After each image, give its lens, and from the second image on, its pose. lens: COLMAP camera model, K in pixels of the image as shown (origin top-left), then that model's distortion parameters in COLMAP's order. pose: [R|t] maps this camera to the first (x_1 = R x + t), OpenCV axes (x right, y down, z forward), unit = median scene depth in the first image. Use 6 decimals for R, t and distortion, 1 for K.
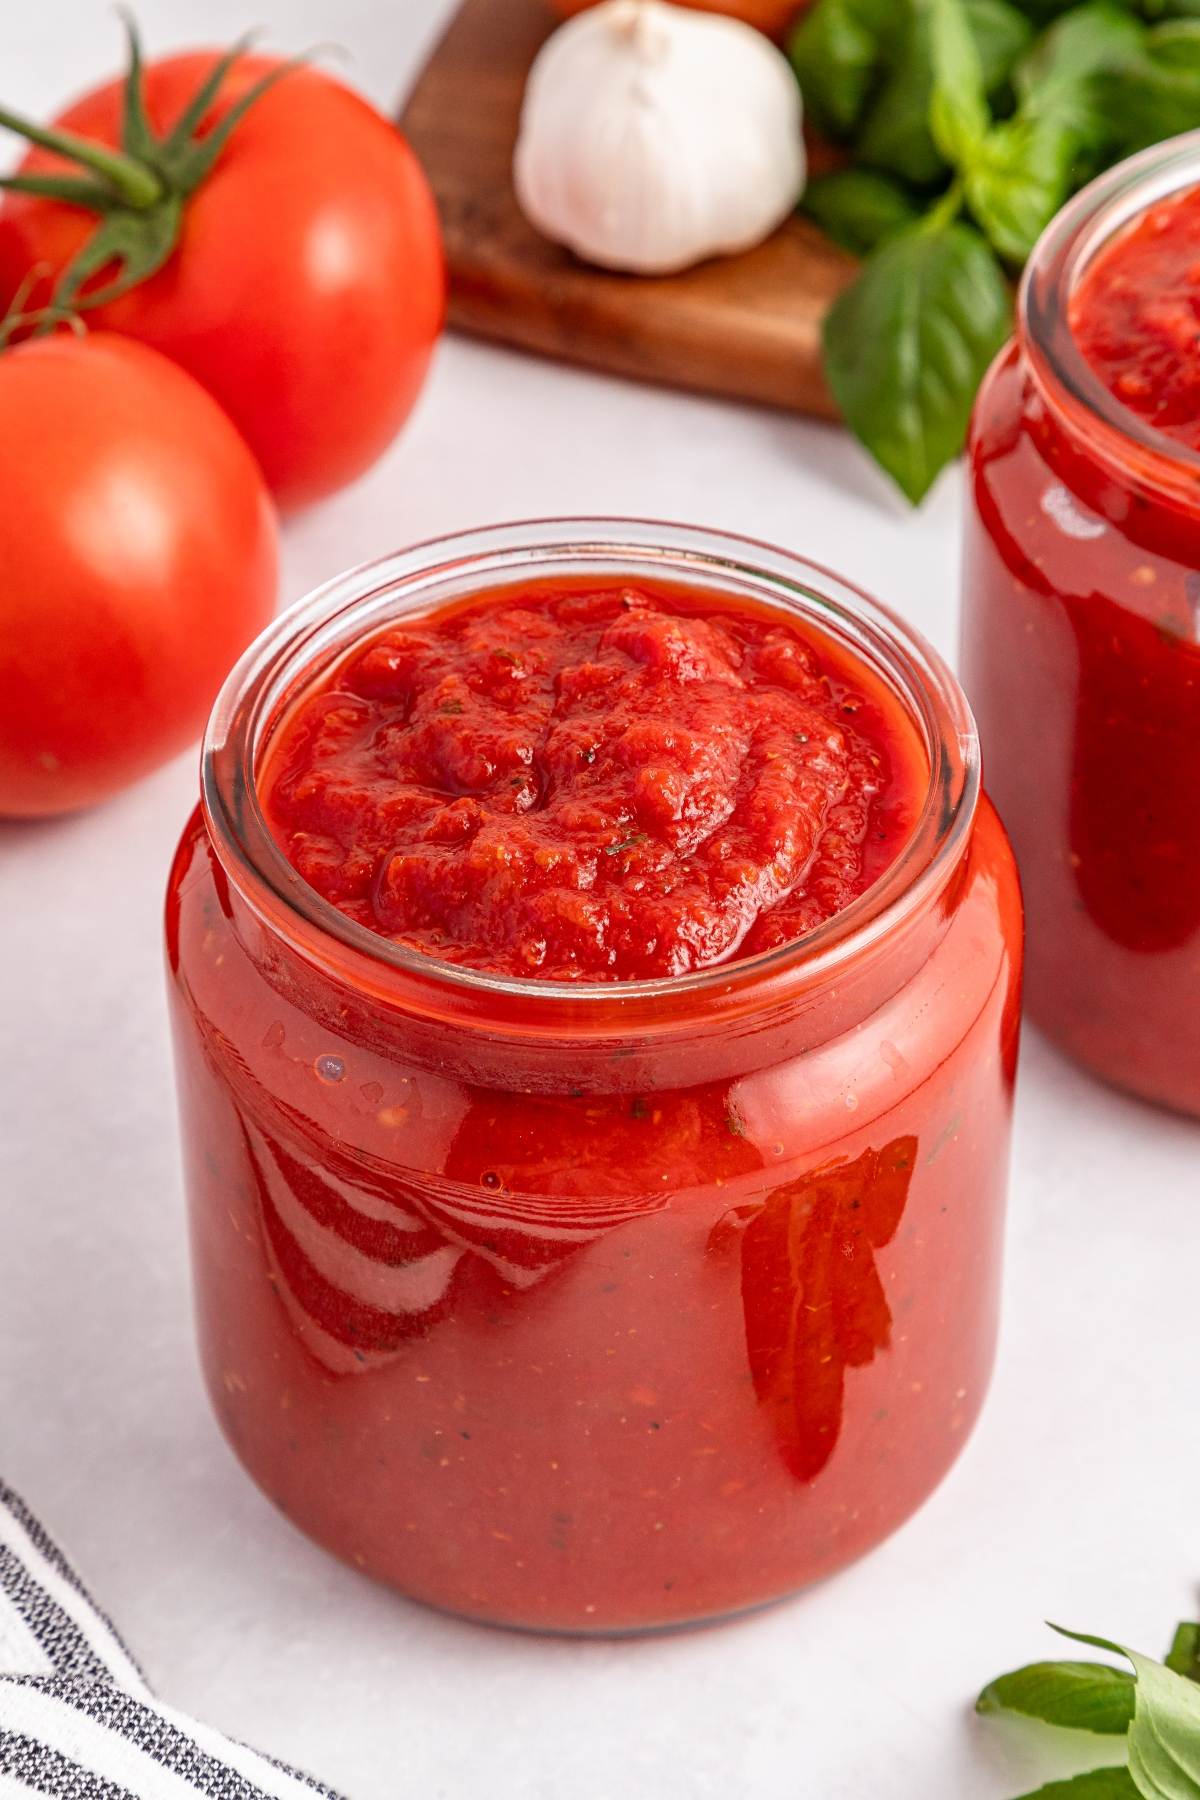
lens RADIAL K [[5983.3, 0, 566.1], [0, 5983.3, 900.0], [0, 0, 1]] dist [1.080165, -1.068411]
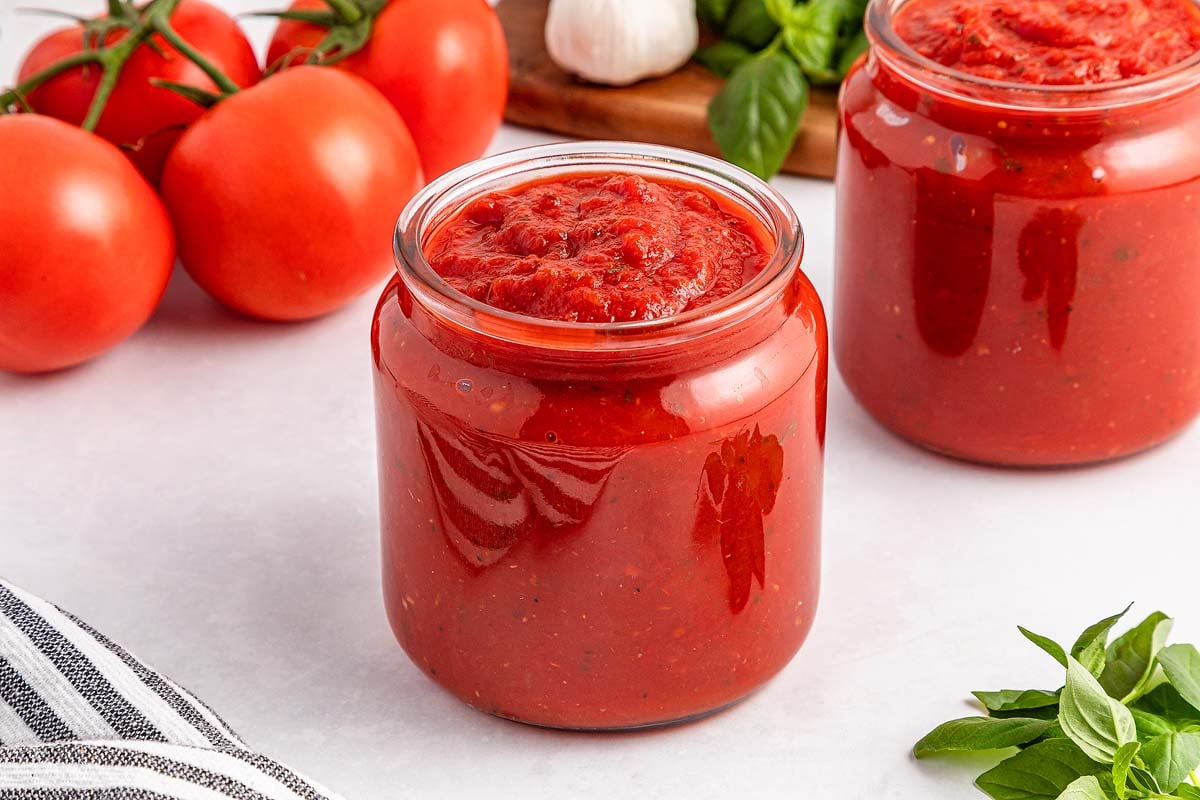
lens RADIAL K [[3988.9, 0, 619.1], [0, 3988.9, 400.1], [0, 0, 1]] dist [1.080165, -1.068411]
pose [[0.999440, -0.012344, 0.031093, -0.029382], [0.018730, 0.976570, -0.214382, 0.300190], [-0.027718, 0.214844, 0.976255, -0.226544]]
